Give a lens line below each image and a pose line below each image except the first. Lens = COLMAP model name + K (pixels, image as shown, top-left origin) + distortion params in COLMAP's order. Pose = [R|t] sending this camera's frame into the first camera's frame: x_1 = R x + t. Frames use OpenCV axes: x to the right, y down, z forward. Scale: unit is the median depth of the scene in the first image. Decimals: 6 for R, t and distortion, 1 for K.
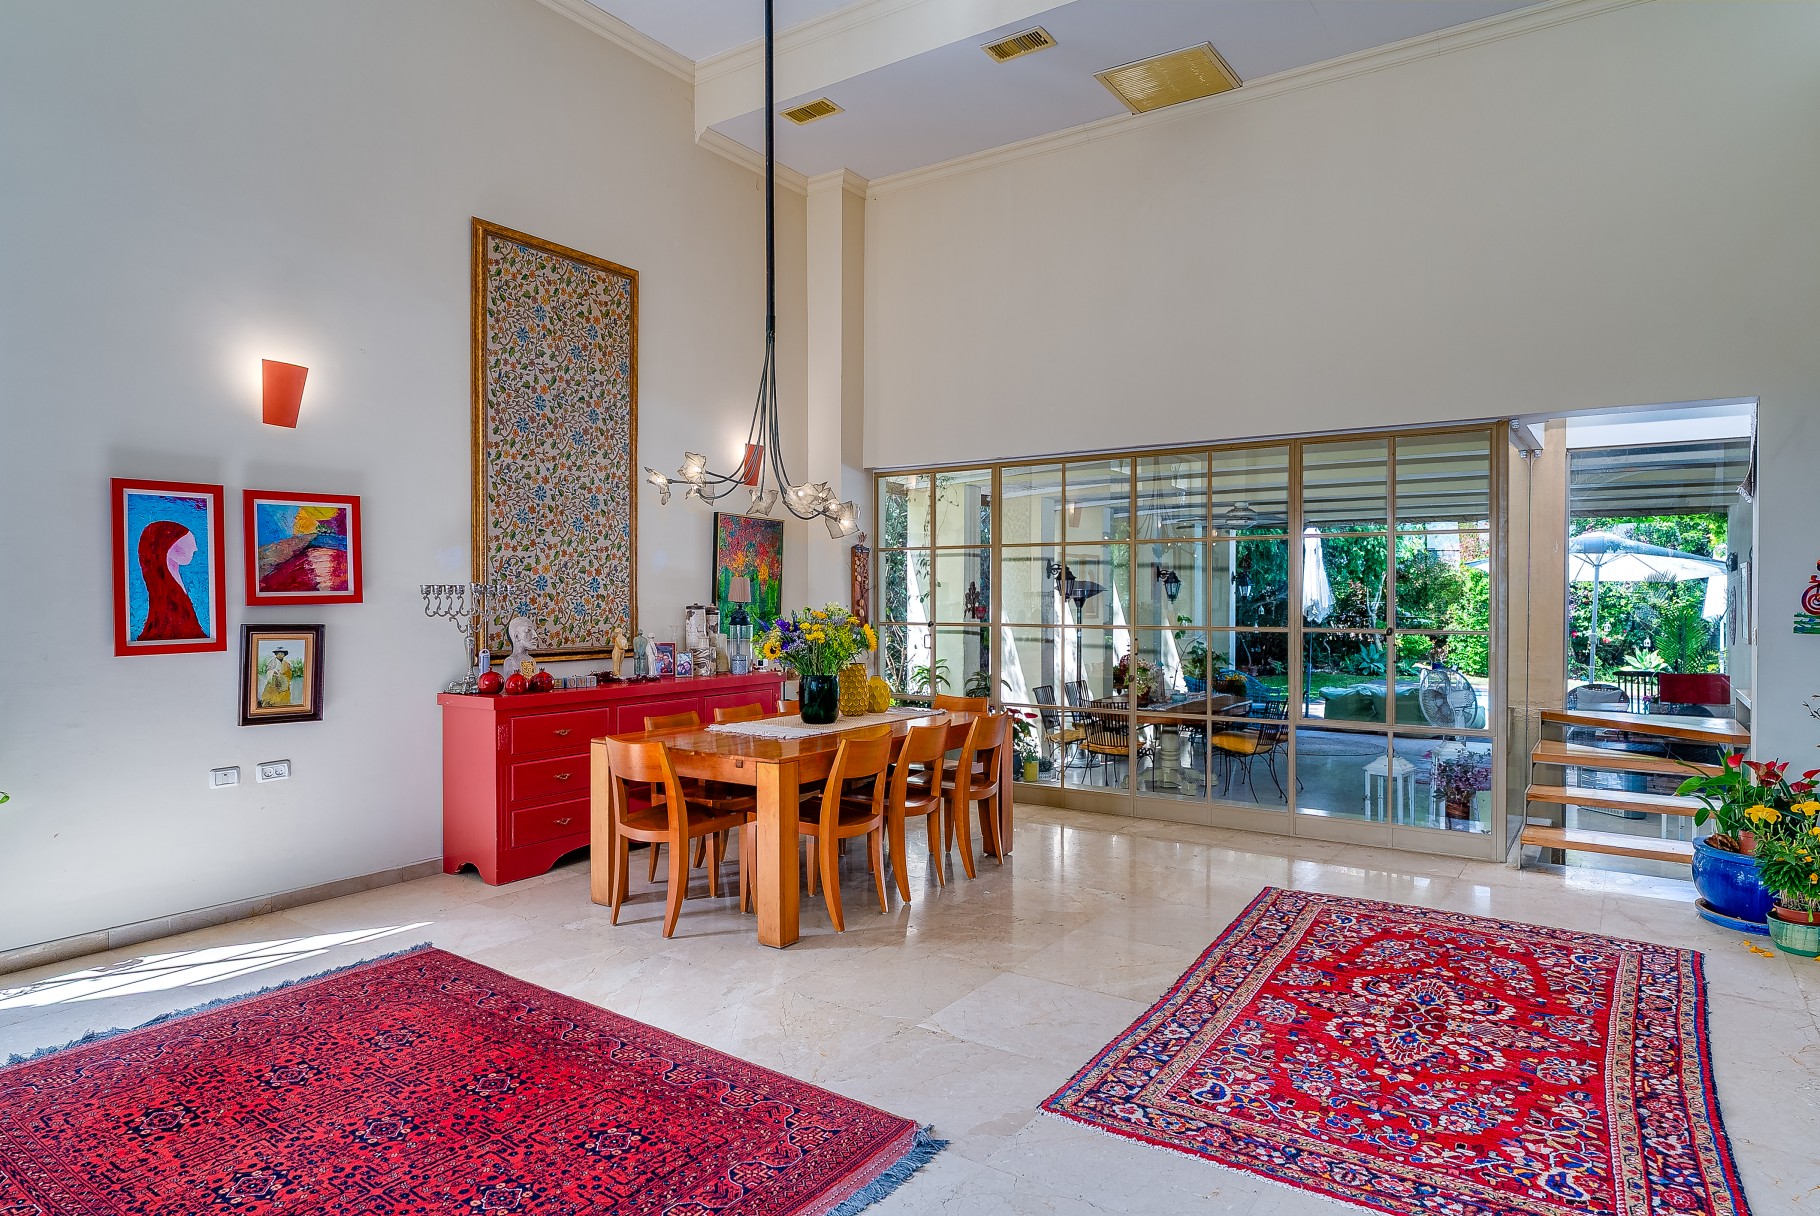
lens RADIAL K [[1106.9, 0, 911.8], [0, 1106.9, 617.2], [0, 0, 1]] dist [-0.000739, -0.000102]
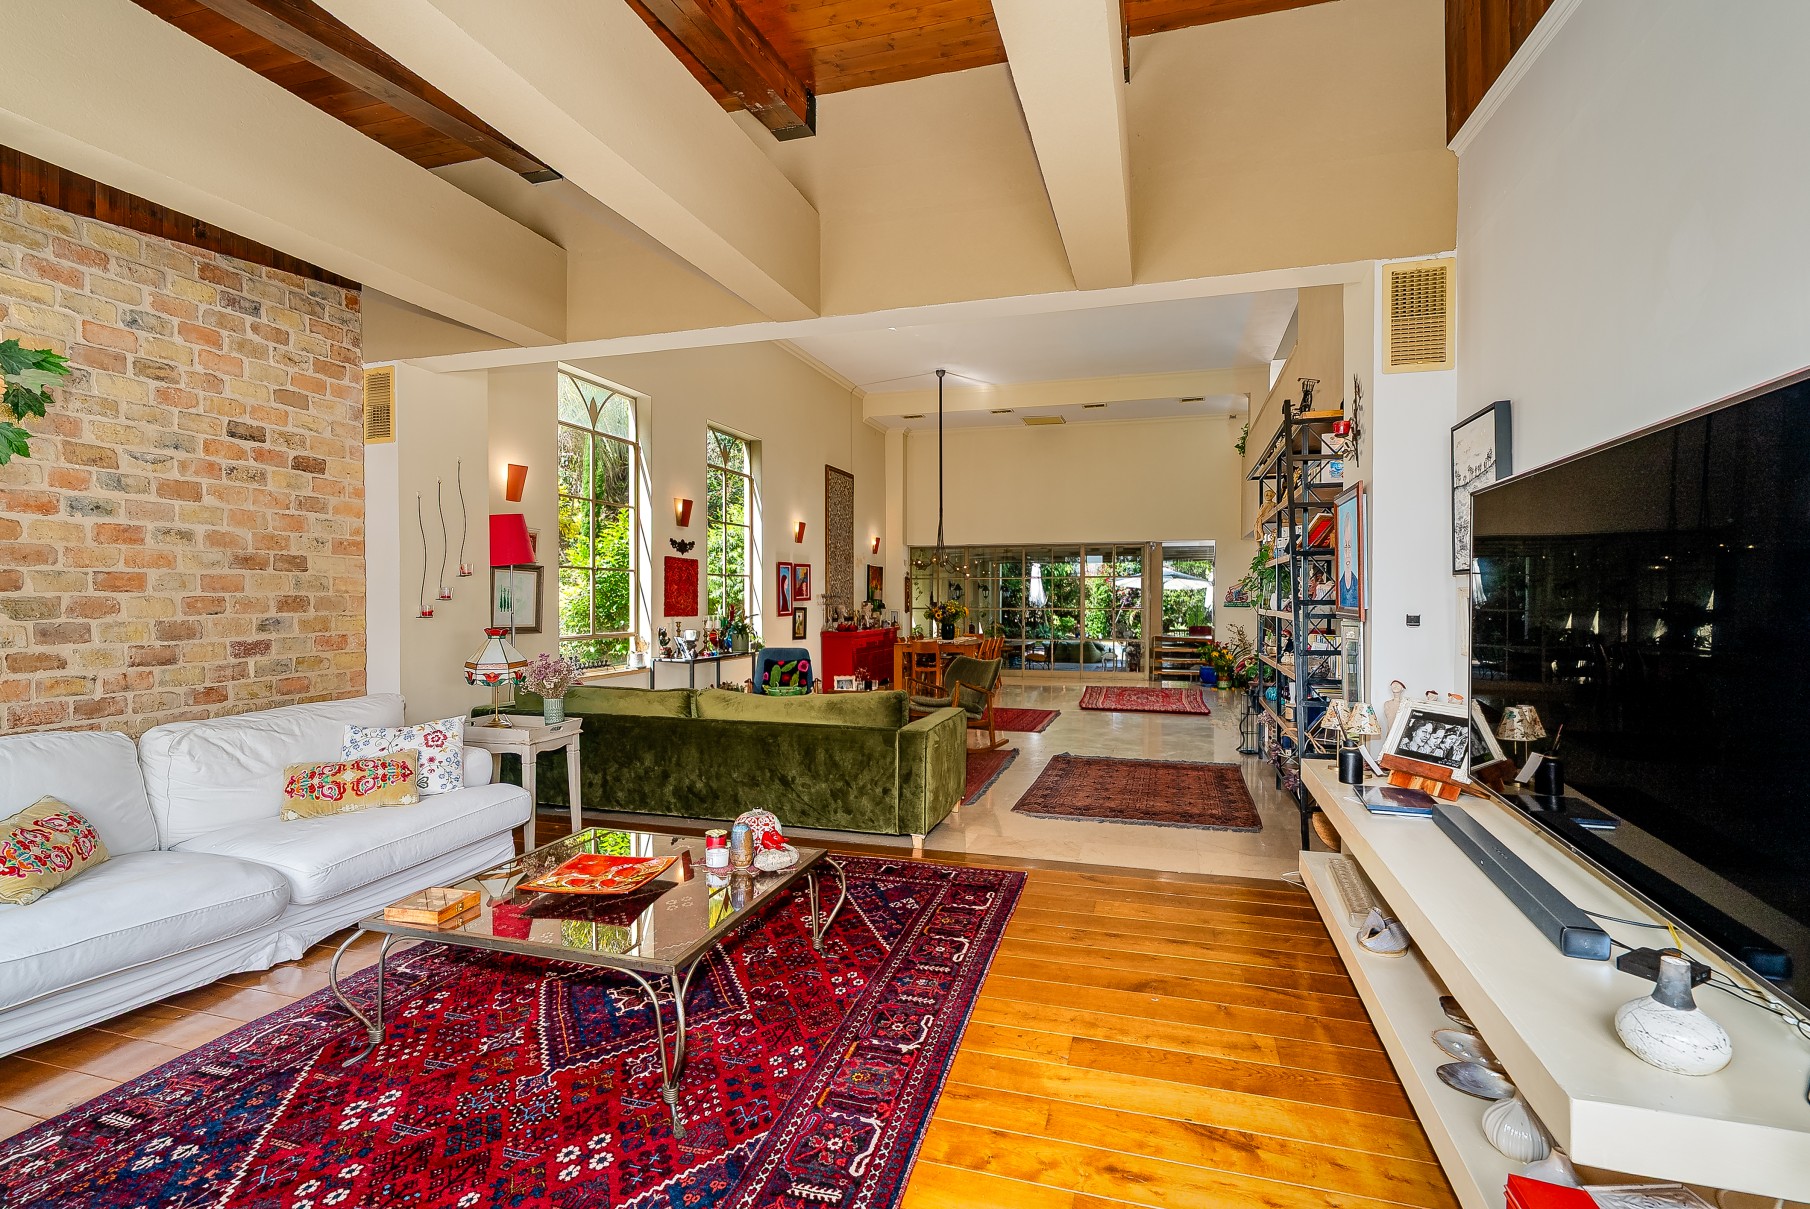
lens RADIAL K [[871.8, 0, 896.4], [0, 871.8, 607.0], [0, 0, 1]] dist [-0.003093, 0.000204]
pose [[0.960662, -0.000401, 0.277720, -0.810150], [0.000888, 0.999998, -0.001627, 0.006580], [-0.277719, 0.001810, 0.960661, -1.137422]]
